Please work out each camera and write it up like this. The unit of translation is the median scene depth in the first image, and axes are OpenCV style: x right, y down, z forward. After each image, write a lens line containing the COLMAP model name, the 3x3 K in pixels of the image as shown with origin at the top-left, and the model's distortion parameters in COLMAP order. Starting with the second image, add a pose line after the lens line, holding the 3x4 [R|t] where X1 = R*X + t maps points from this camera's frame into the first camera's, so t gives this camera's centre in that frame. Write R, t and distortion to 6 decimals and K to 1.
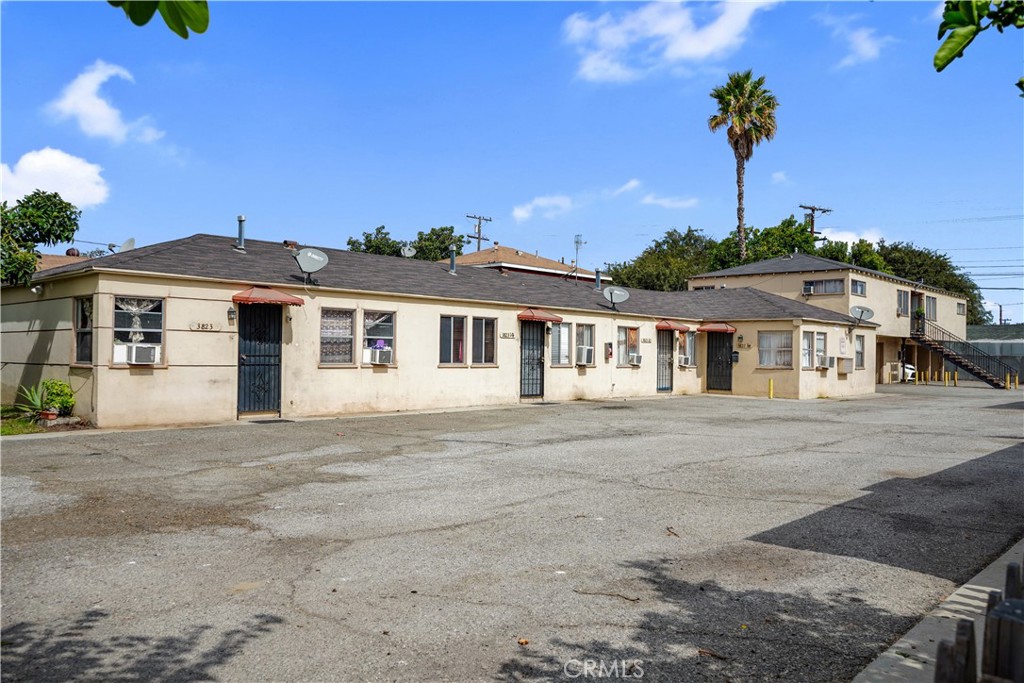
lens RADIAL K [[813.2, 0, 512.0], [0, 813.2, 341.5], [0, 0, 1]] dist [-0.001620, -0.000967]
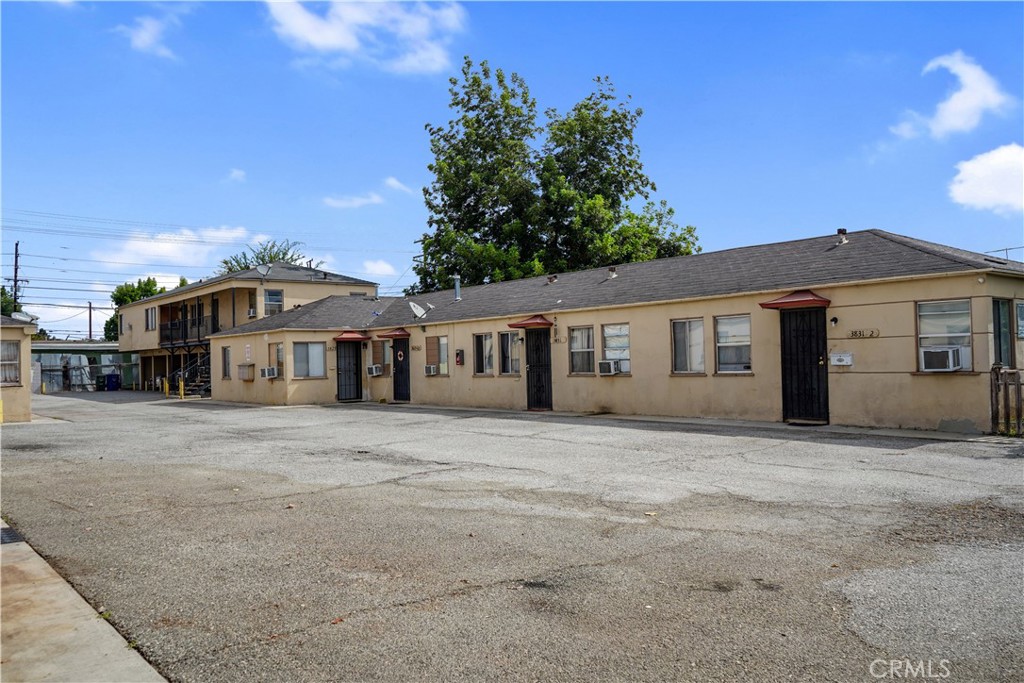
lens RADIAL K [[819.9, 0, 505.5], [0, 819.9, 330.7], [0, 0, 1]] dist [-0.004068, -0.005585]
pose [[0.150765, 0.016691, 0.988429, -0.409818], [0.010494, 0.999774, -0.018484, -0.002568], [-0.988514, 0.013160, 0.150556, 0.357556]]
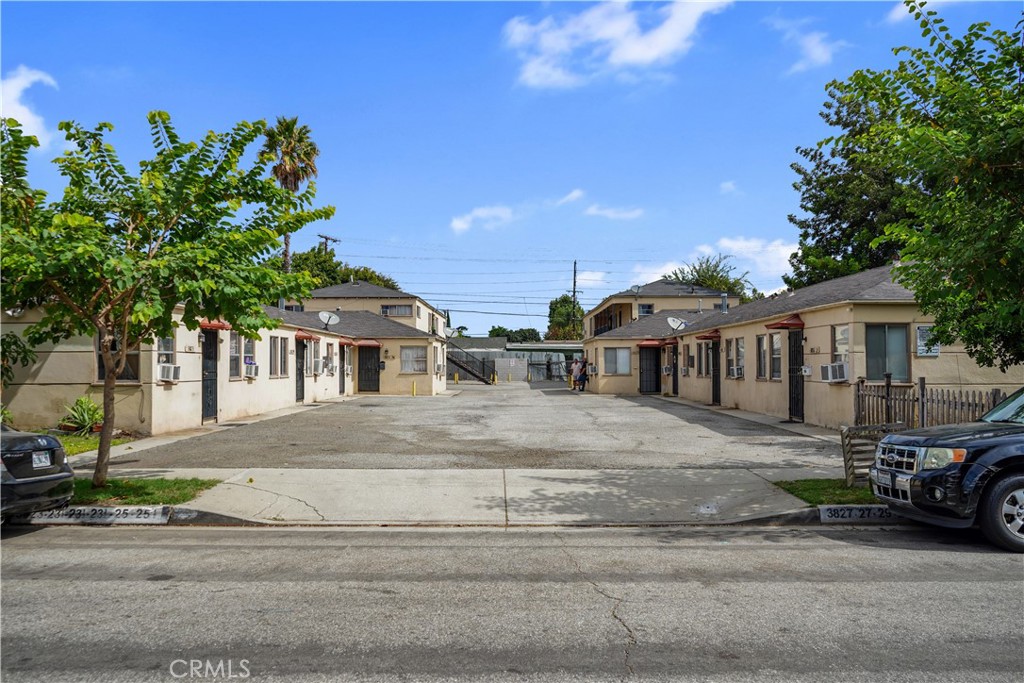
lens RADIAL K [[819.4, 0, 513.3], [0, 819.4, 337.9], [0, 0, 1]] dist [-0.037385, 0.005790]
pose [[0.739545, 0.005765, 0.673083, -0.471843], [0.001614, 0.999945, -0.010339, -0.011905], [-0.673105, 0.008733, 0.739495, -0.121520]]
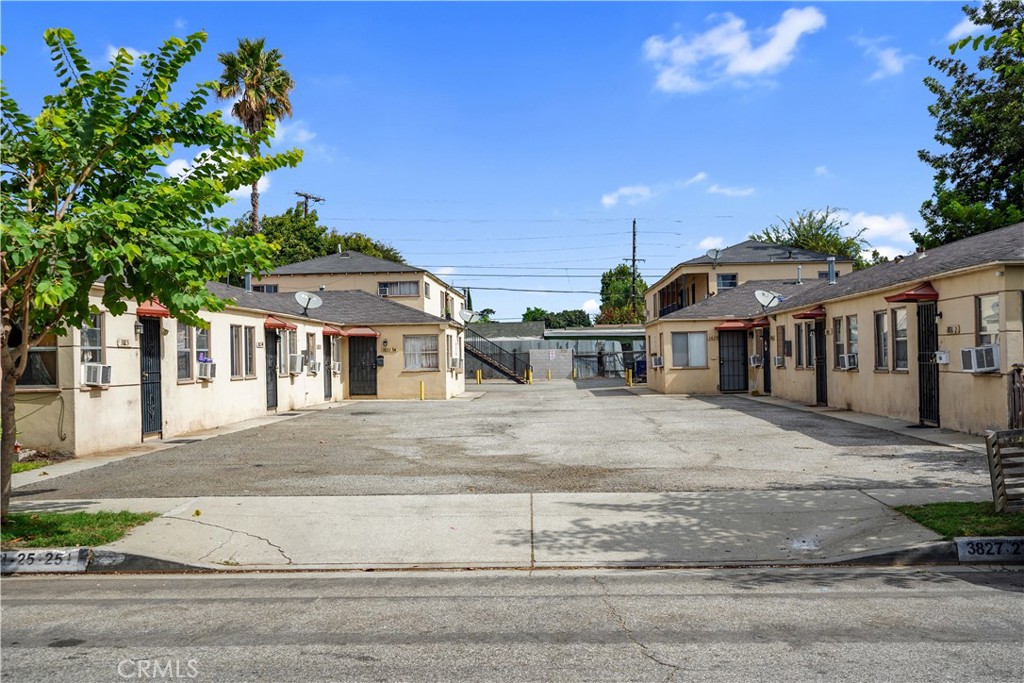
lens RADIAL K [[1073.3, 0, 512.0], [0, 1073.3, 341.5], [0, 0, 1]] dist [-0.009398, 0.006096]
pose [[0.766278, -0.019283, 0.642220, -0.463302], [0.020054, 0.999780, 0.006092, -0.010334], [-0.642197, 0.008211, 0.766496, -0.120709]]
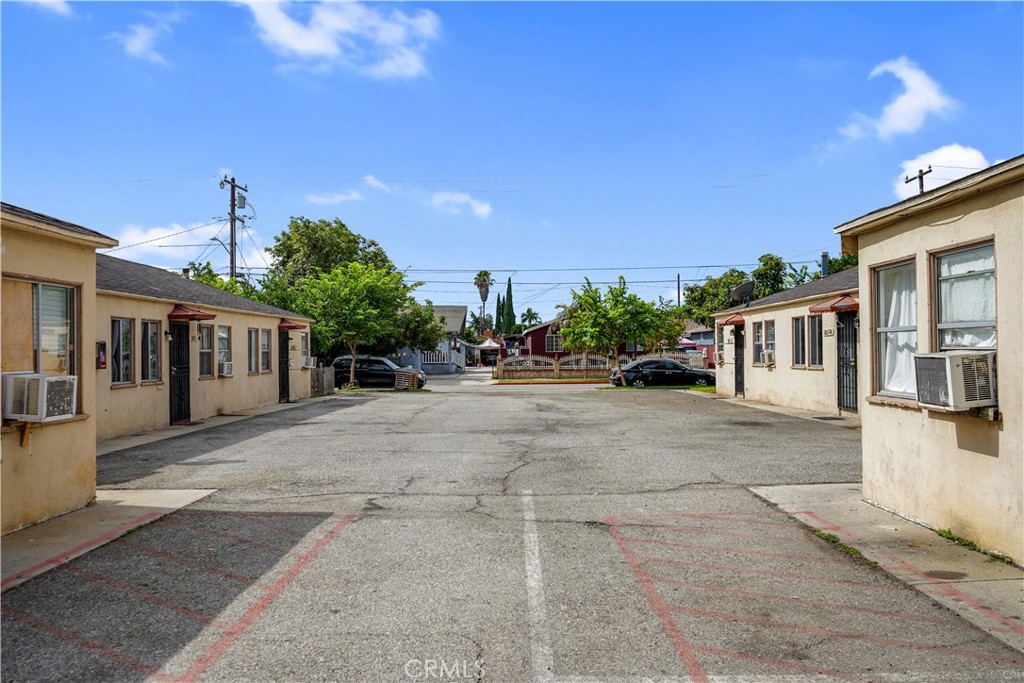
lens RADIAL K [[819.4, 0, 513.3], [0, 819.4, 337.9], [0, 0, 1]] dist [-0.037385, 0.005790]
pose [[-0.740111, -0.016930, -0.672271, 0.633284], [0.012370, 0.999171, -0.038780, 0.021172], [0.672371, -0.037018, -0.739288, 1.109922]]
